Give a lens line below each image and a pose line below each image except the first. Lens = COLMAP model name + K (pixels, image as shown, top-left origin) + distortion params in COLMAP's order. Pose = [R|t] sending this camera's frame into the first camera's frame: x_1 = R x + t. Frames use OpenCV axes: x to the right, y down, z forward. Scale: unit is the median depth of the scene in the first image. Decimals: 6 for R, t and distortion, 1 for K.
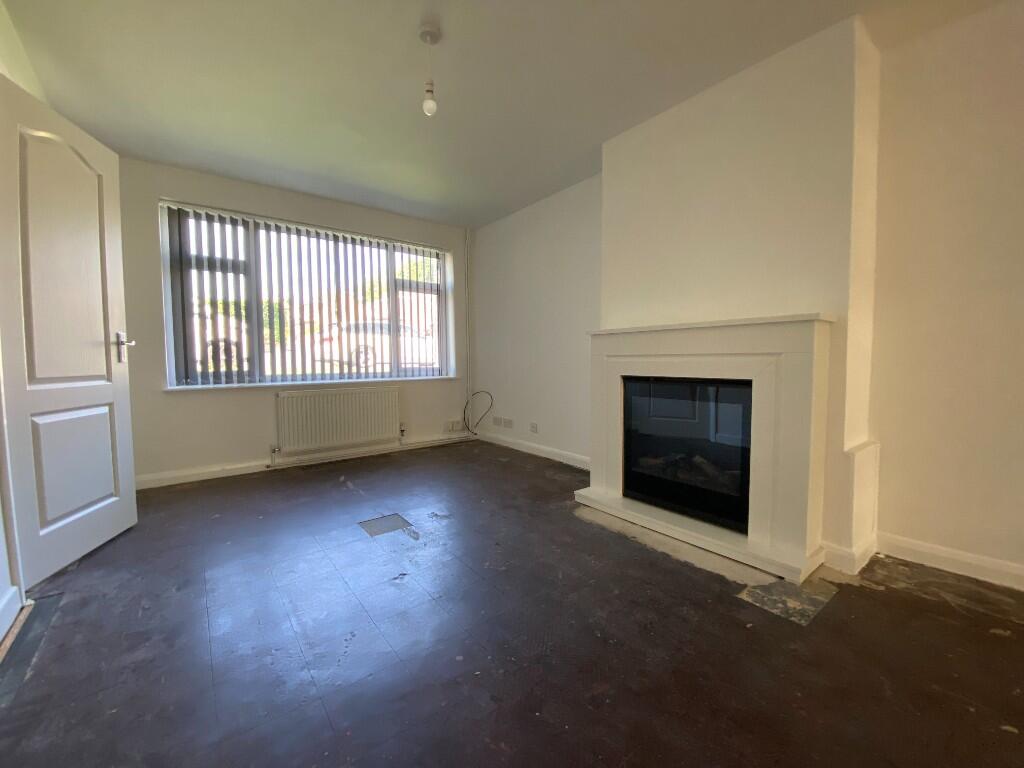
lens RADIAL K [[417.3, 0, 506.4], [0, 417.3, 381.1], [0, 0, 1]] dist [0.017676, -0.017393]
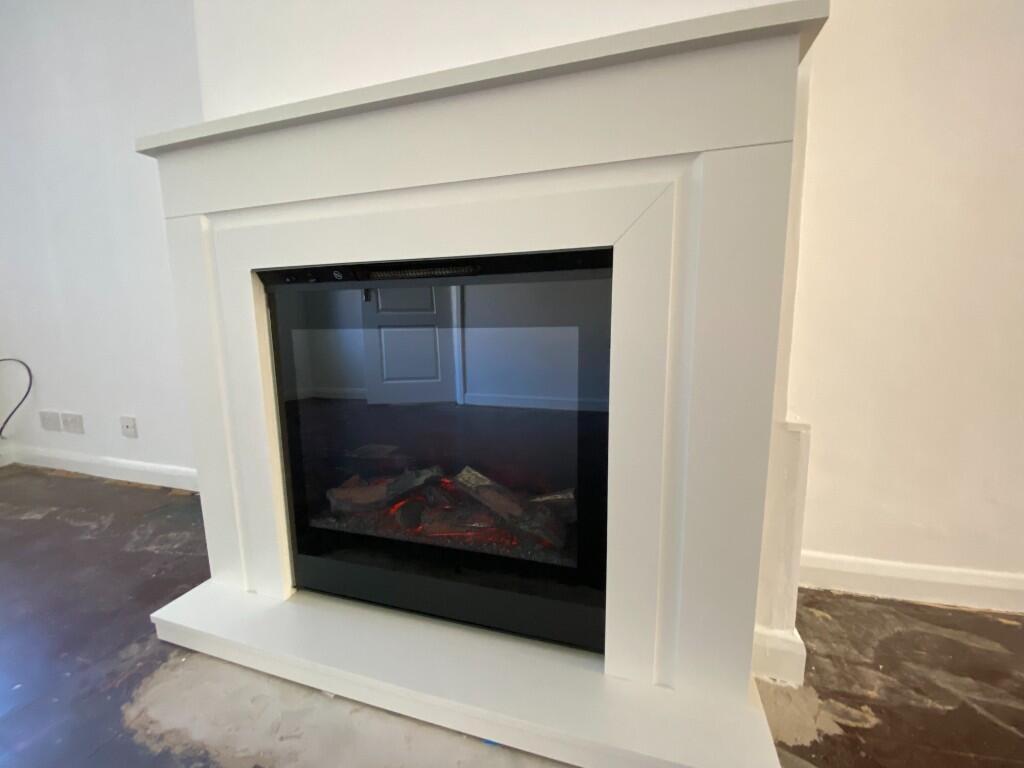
lens RADIAL K [[417.3, 0, 506.4], [0, 417.3, 381.1], [0, 0, 1]] dist [0.017676, -0.017393]
pose [[0.824777, -0.093639, 0.557652, 0.251015], [0.045927, 0.994028, 0.098987, 0.052982], [-0.563590, -0.056031, 0.824152, 0.603163]]
